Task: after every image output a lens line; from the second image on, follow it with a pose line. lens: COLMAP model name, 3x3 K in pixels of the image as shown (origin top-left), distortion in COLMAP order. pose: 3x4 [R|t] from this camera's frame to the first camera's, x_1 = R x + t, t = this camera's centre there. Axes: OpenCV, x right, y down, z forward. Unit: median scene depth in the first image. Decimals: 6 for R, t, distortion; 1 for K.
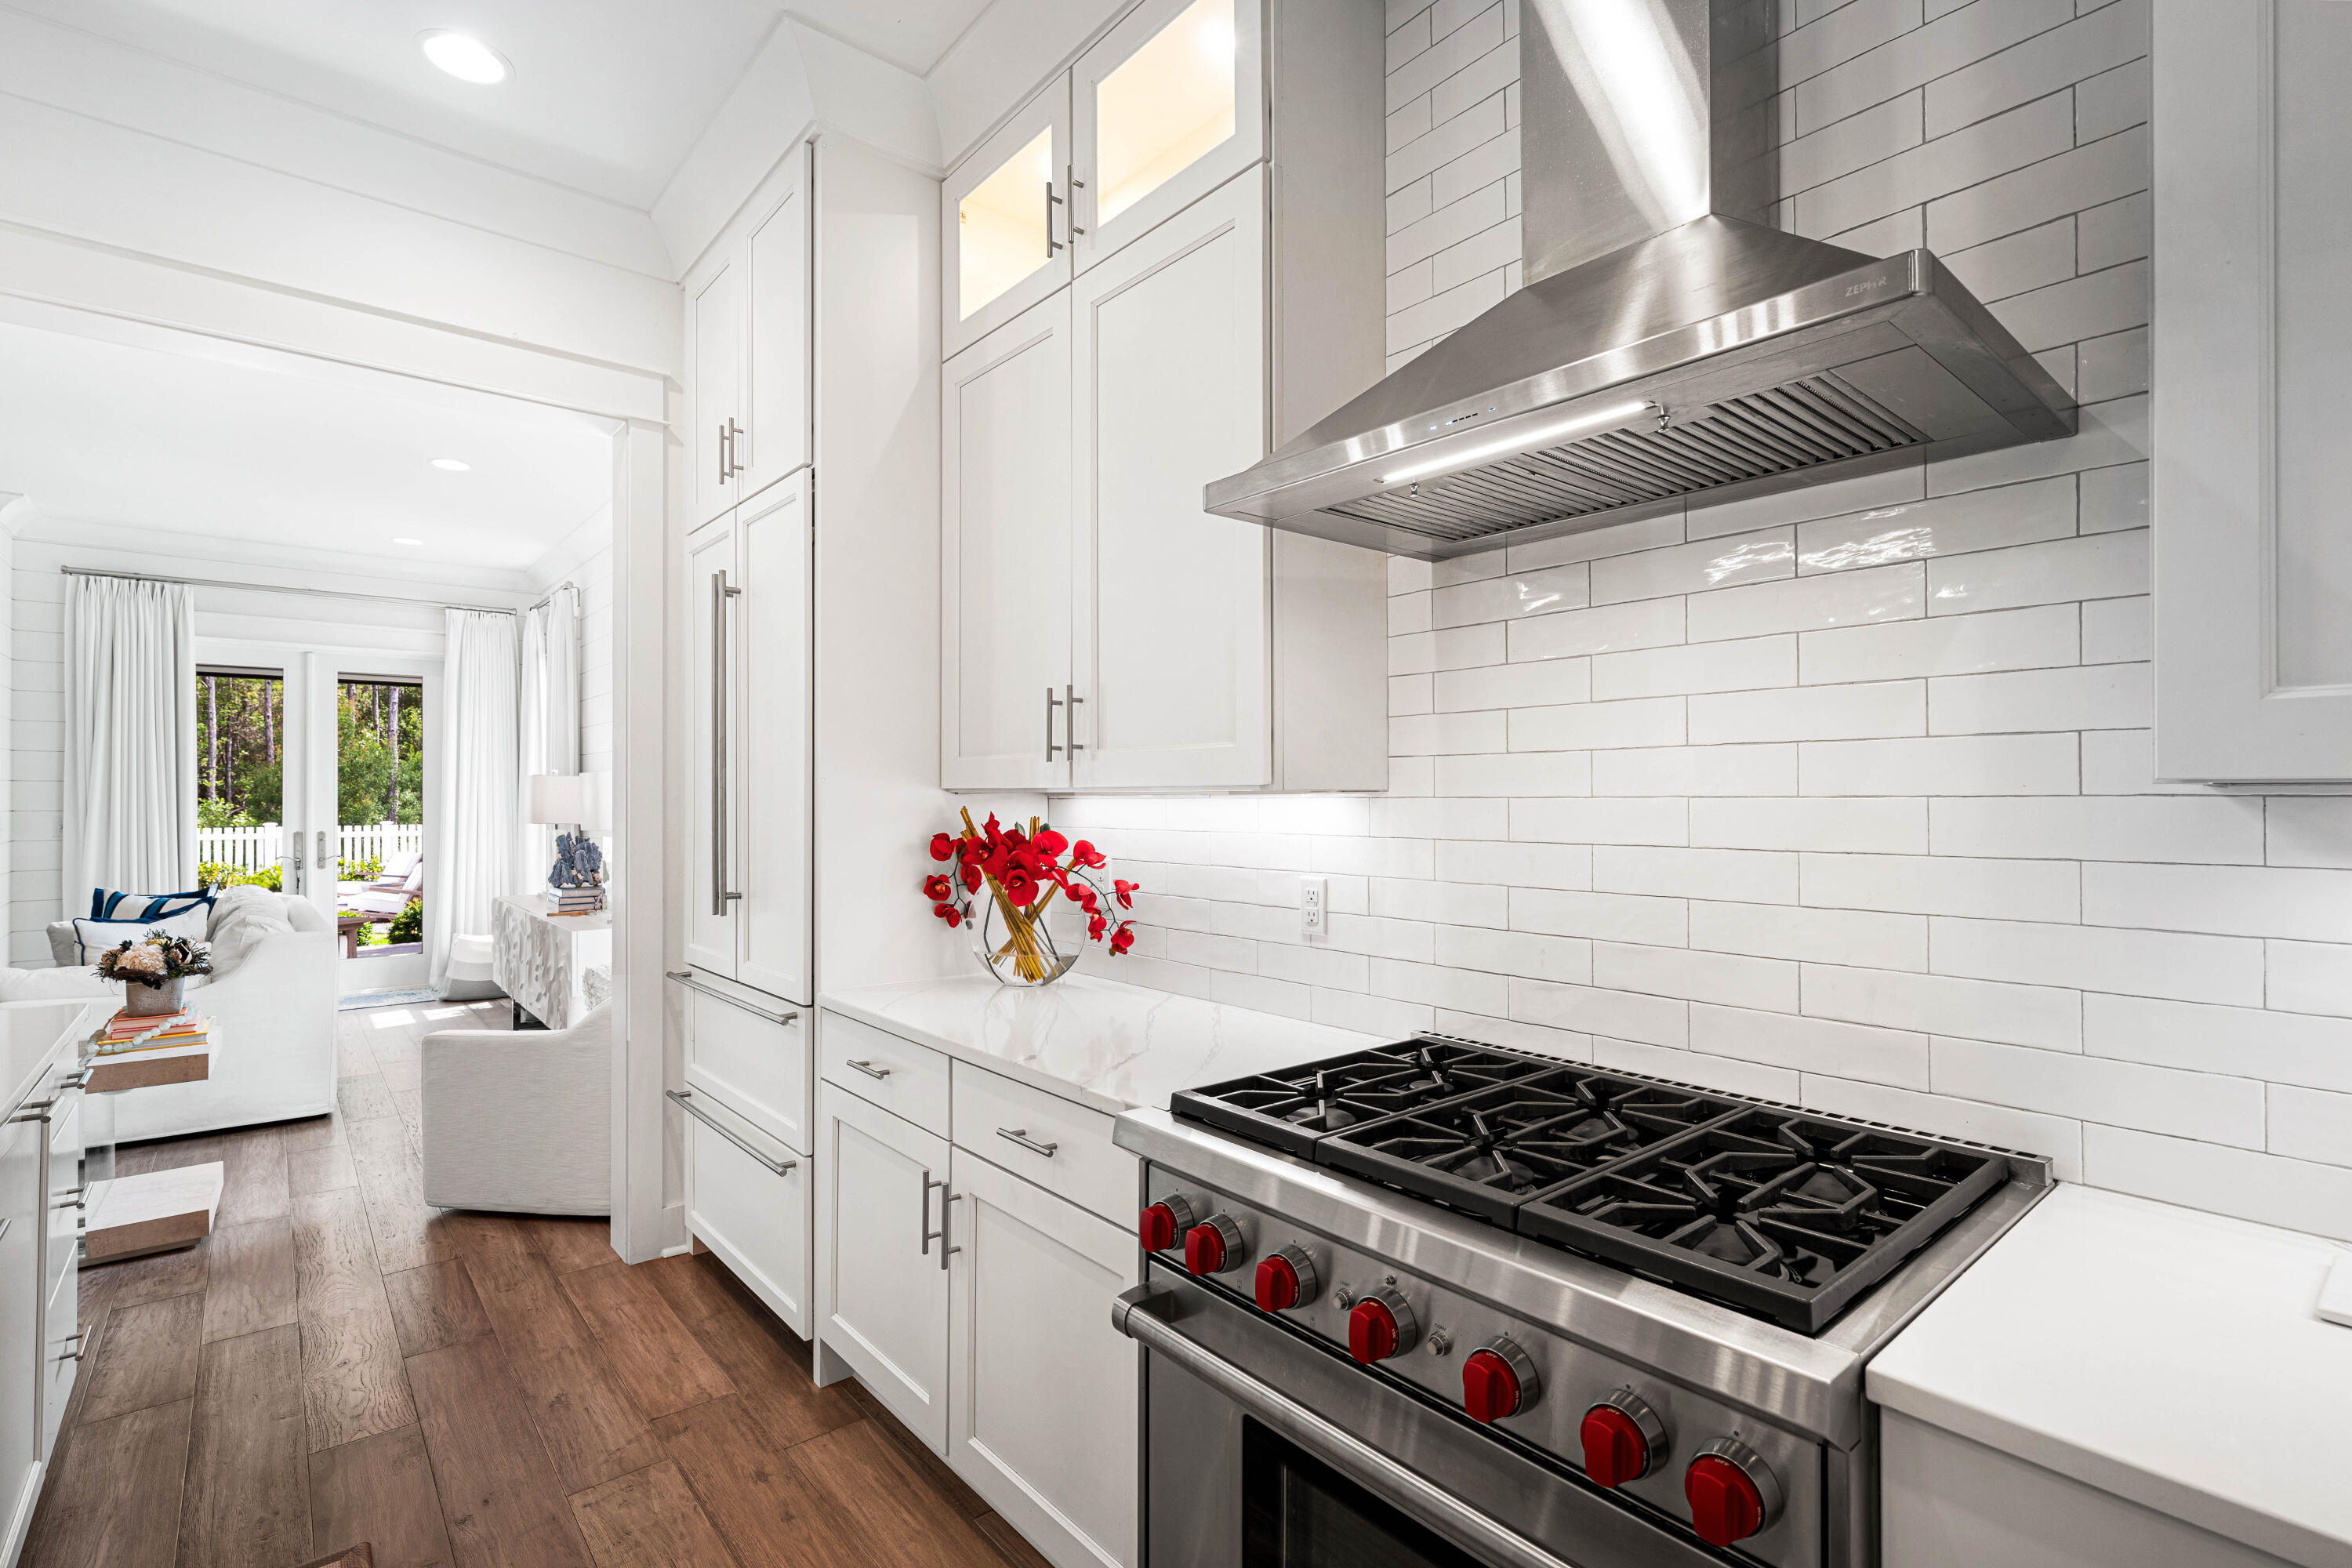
lens RADIAL K [[1094.8, 0, 1176.0], [0, 1094.8, 784.0], [0, 0, 1]] dist [0.002168, 0.001198]
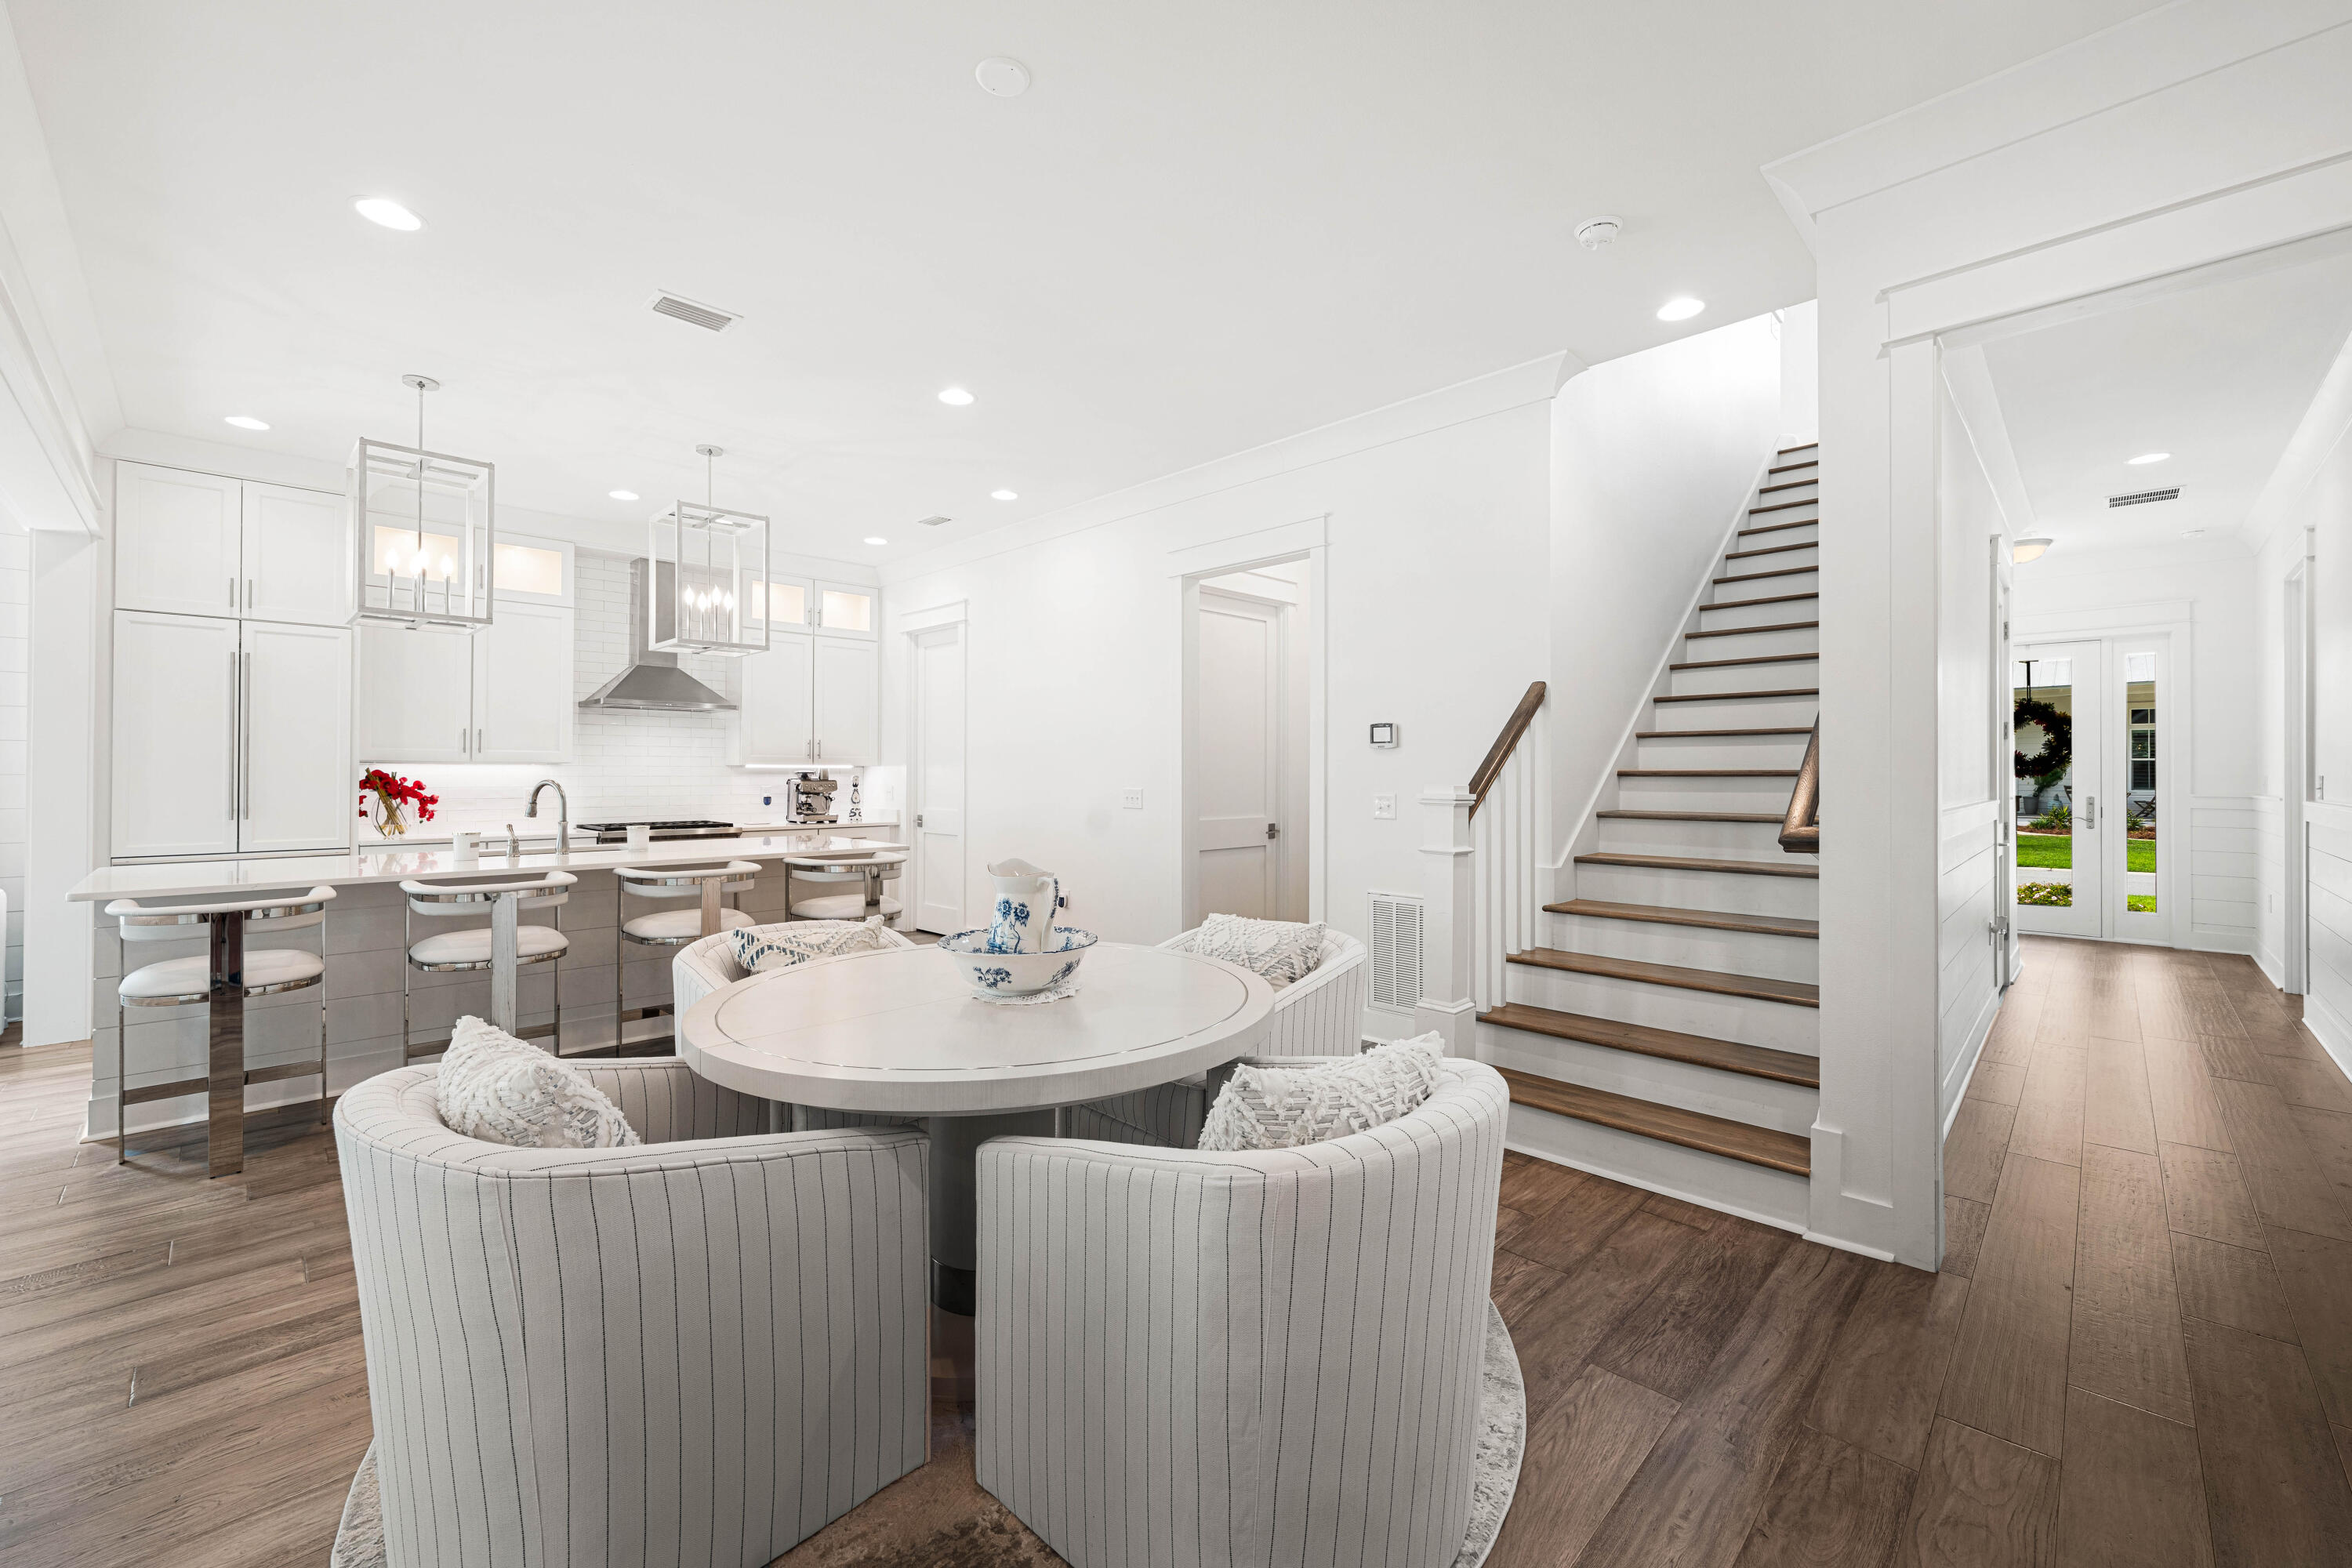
lens RADIAL K [[944.5, 0, 1174.0], [0, 944.5, 759.5], [0, 0, 1]] dist [-0.000481, 0.000166]
pose [[-0.093662, 0.016455, 0.995468, -2.301542], [-0.014096, 0.999741, -0.017852, 0.013080], [-0.995504, -0.015705, -0.093406, -0.570774]]
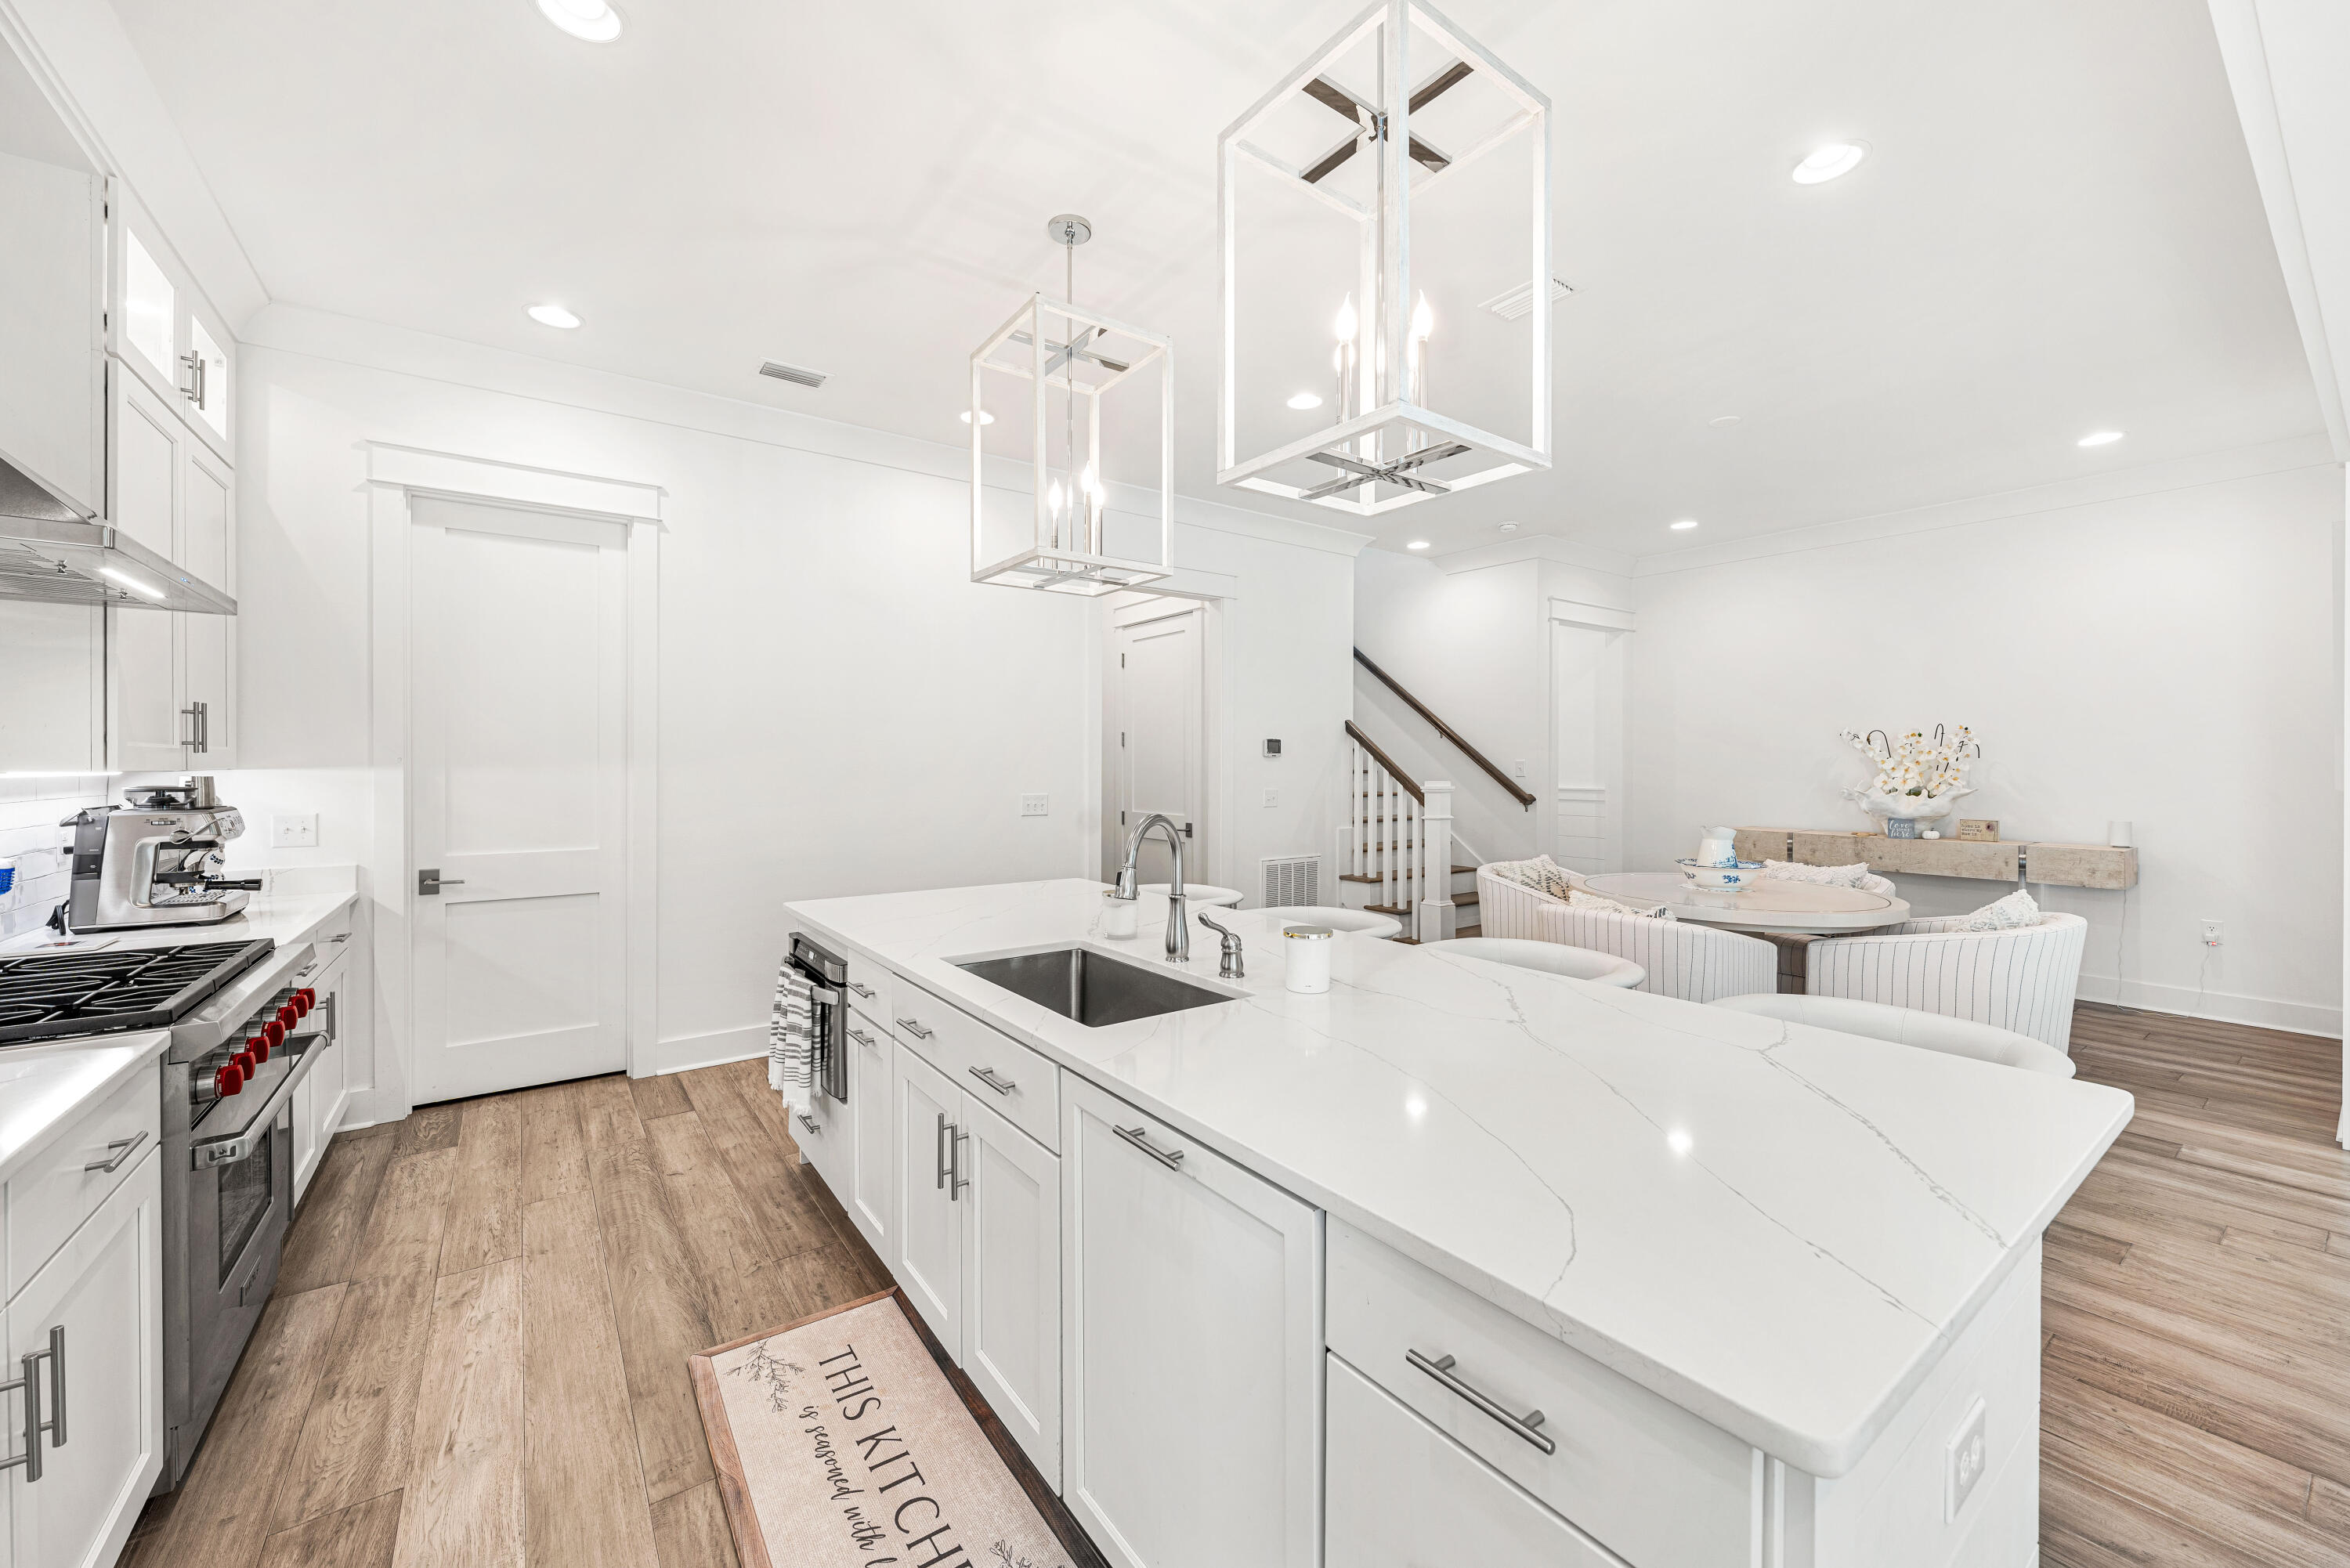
lens RADIAL K [[897.2, 0, 1157.5], [0, 897.2, 773.1], [0, 0, 1]] dist [-0.000288, -0.000008]
pose [[-0.996772, 0.001005, 0.080278, -0.674538], [0.000981, 0.999999, -0.000333, -0.000658], [-0.080278, -0.000253, -0.996772, 1.054160]]
